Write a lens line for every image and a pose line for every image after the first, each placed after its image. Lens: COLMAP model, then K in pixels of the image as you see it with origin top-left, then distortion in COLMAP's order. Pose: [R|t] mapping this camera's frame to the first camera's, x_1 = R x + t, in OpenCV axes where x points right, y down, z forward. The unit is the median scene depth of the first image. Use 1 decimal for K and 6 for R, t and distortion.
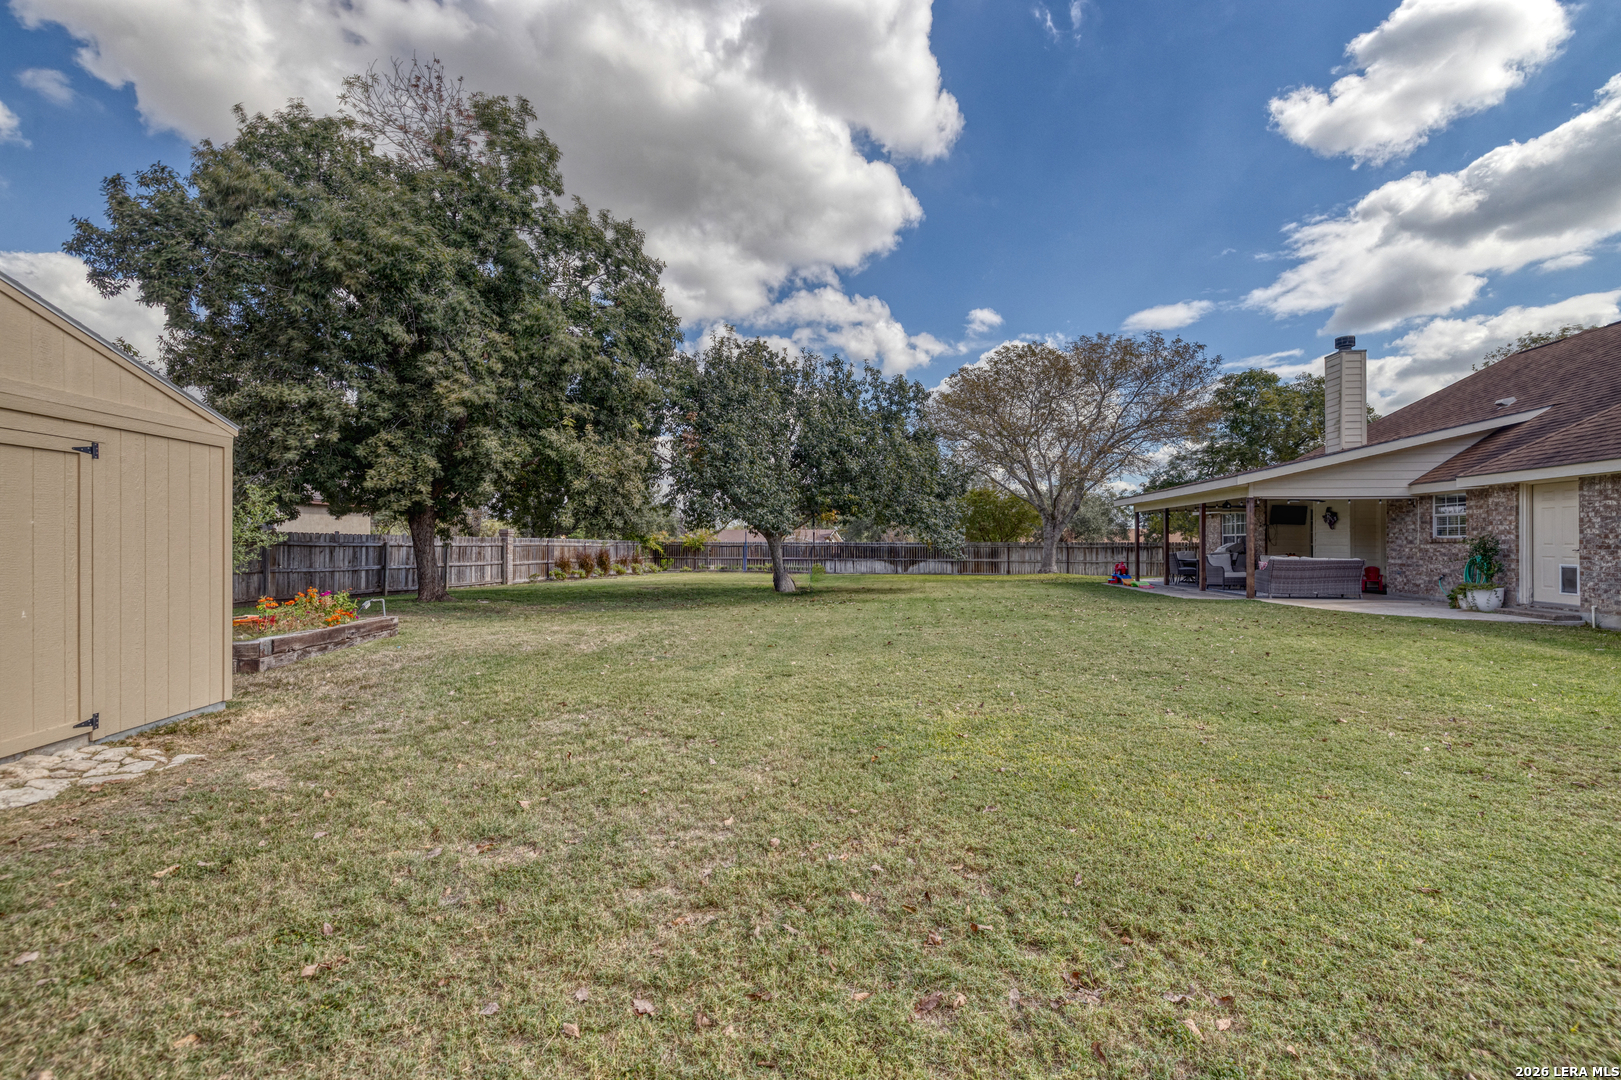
lens RADIAL K [[683.6, 0, 809.7], [0, 683.6, 536.6], [0, 0, 1]] dist [0.002026, 0.000331]
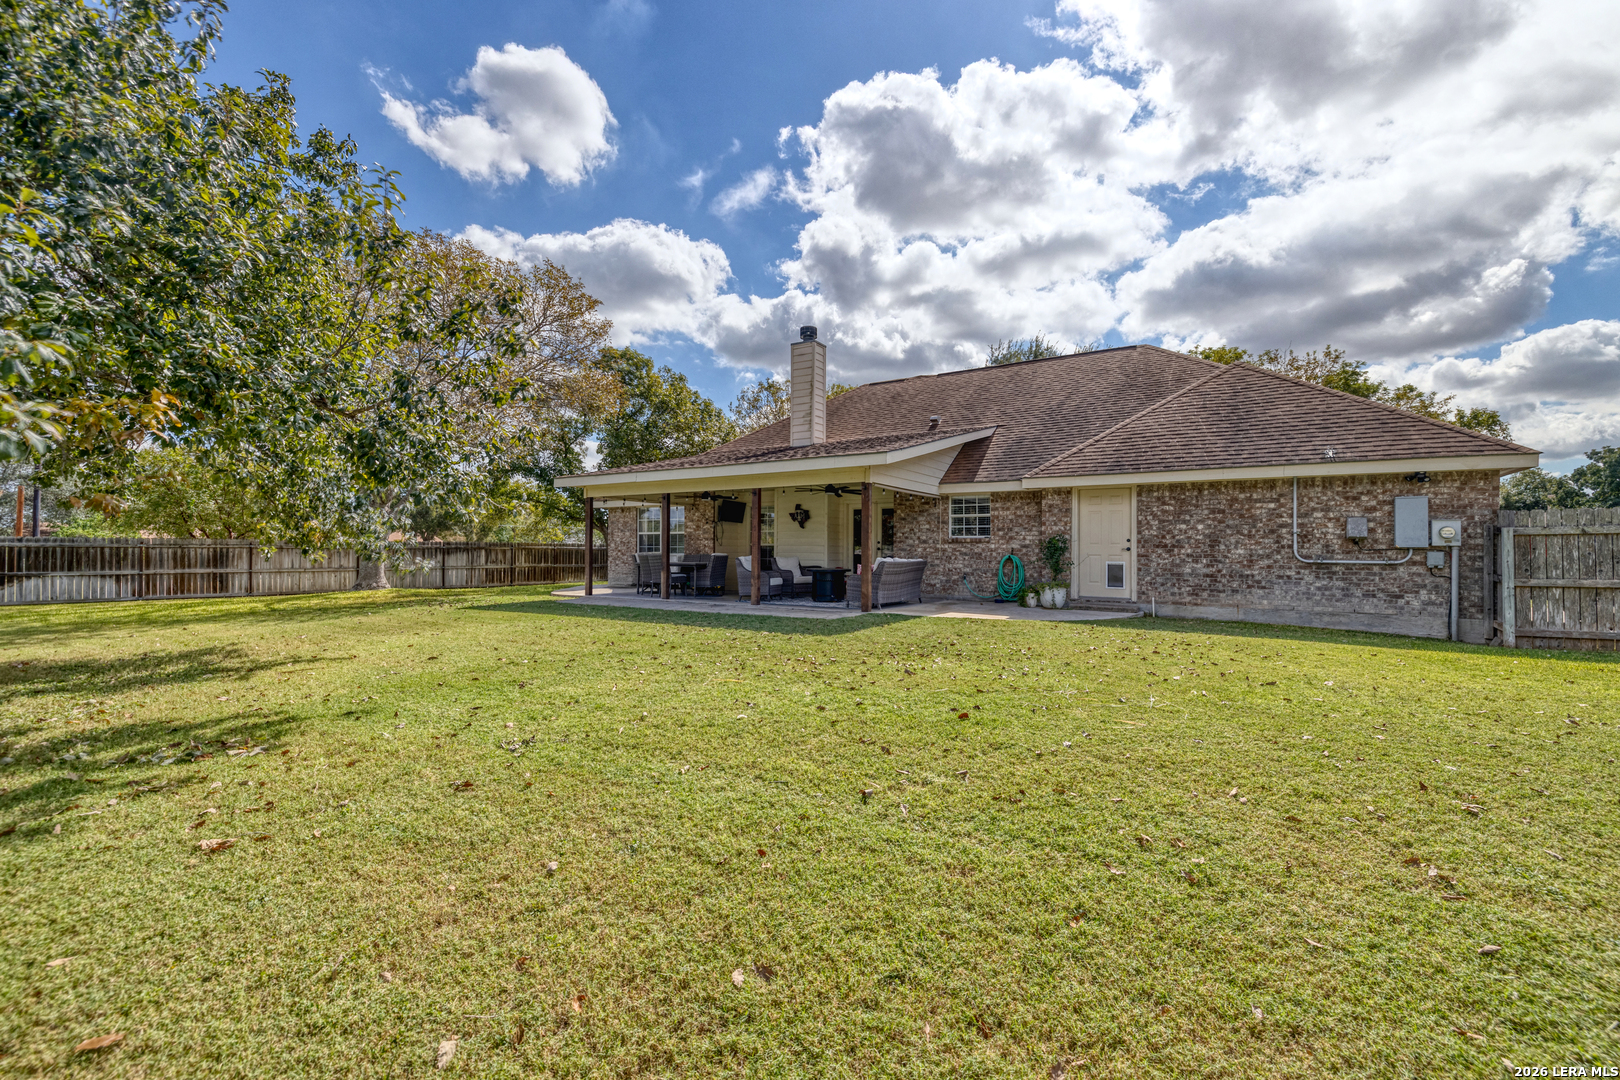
lens RADIAL K [[683.2, 0, 809.2], [0, 683.2, 536.6], [0, 0, 1]] dist [0.002026, 0.000331]
pose [[0.415331, 0.019185, 0.909468, -0.113274], [-0.014968, 0.999786, -0.014255, 0.020362], [-0.909547, -0.007692, 0.415530, 0.890505]]
